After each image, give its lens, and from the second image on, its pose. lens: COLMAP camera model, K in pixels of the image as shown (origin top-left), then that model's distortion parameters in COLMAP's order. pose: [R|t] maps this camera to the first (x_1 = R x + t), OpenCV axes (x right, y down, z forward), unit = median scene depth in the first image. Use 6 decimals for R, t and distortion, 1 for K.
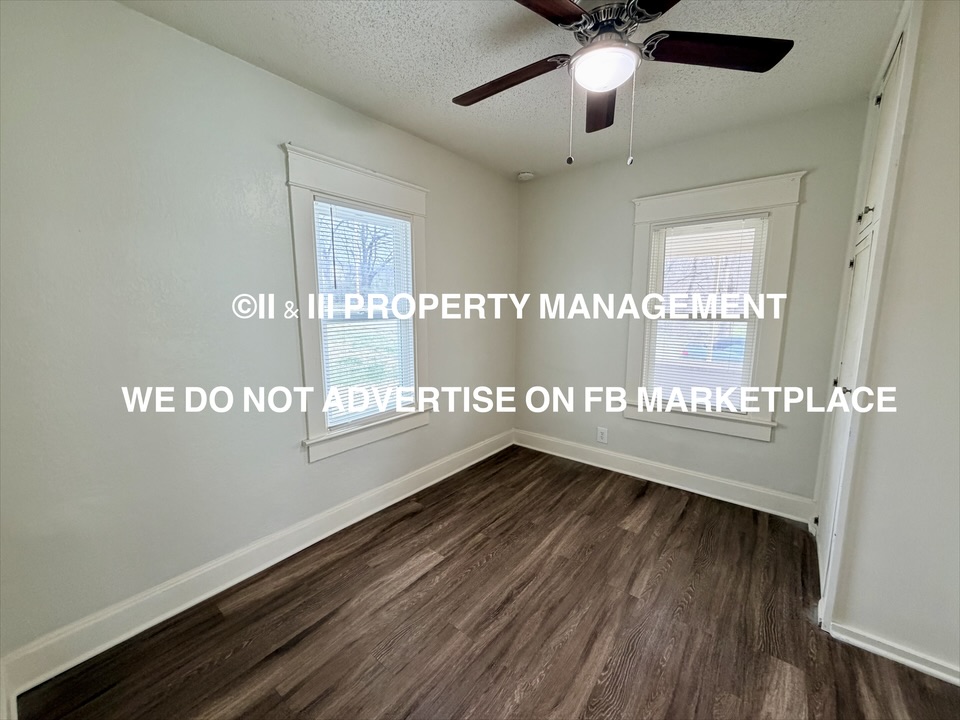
lens RADIAL K [[384.0, 0, 478.8], [0, 384.0, 359.8], [0, 0, 1]] dist [-0.001905, 0.000863]
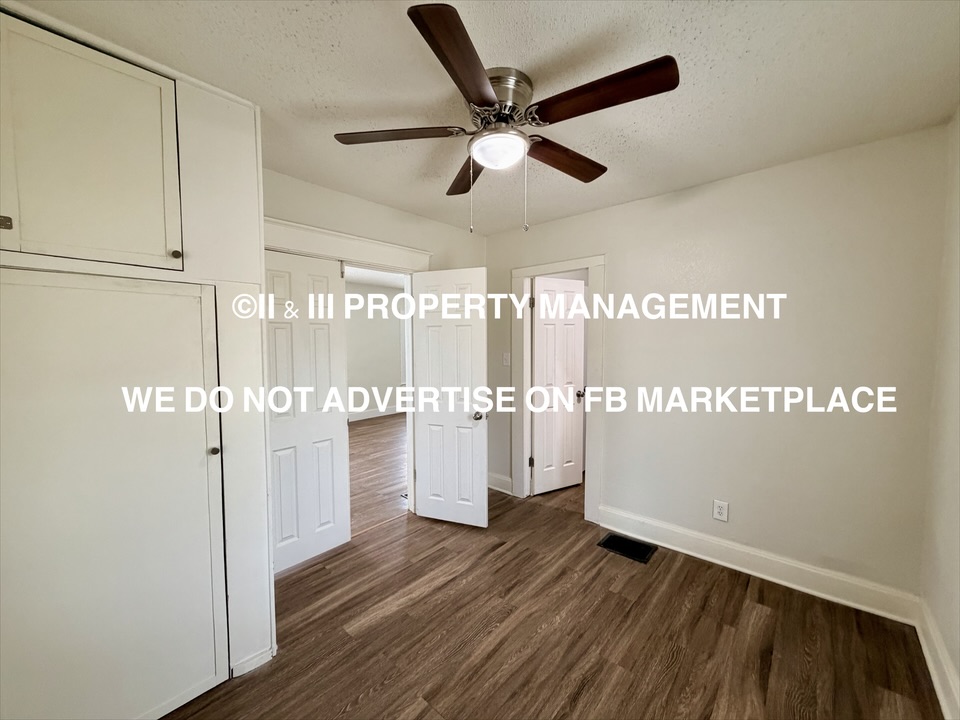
lens RADIAL K [[384.0, 0, 481.8], [0, 384.0, 360.0], [0, 0, 1]] dist [-0.001905, 0.000863]
pose [[-0.999211, 0.000956, 0.039697, 0.279367], [0.009072, 0.978768, 0.204771, -0.326908], [-0.038659, 0.204970, -0.978005, 1.892879]]
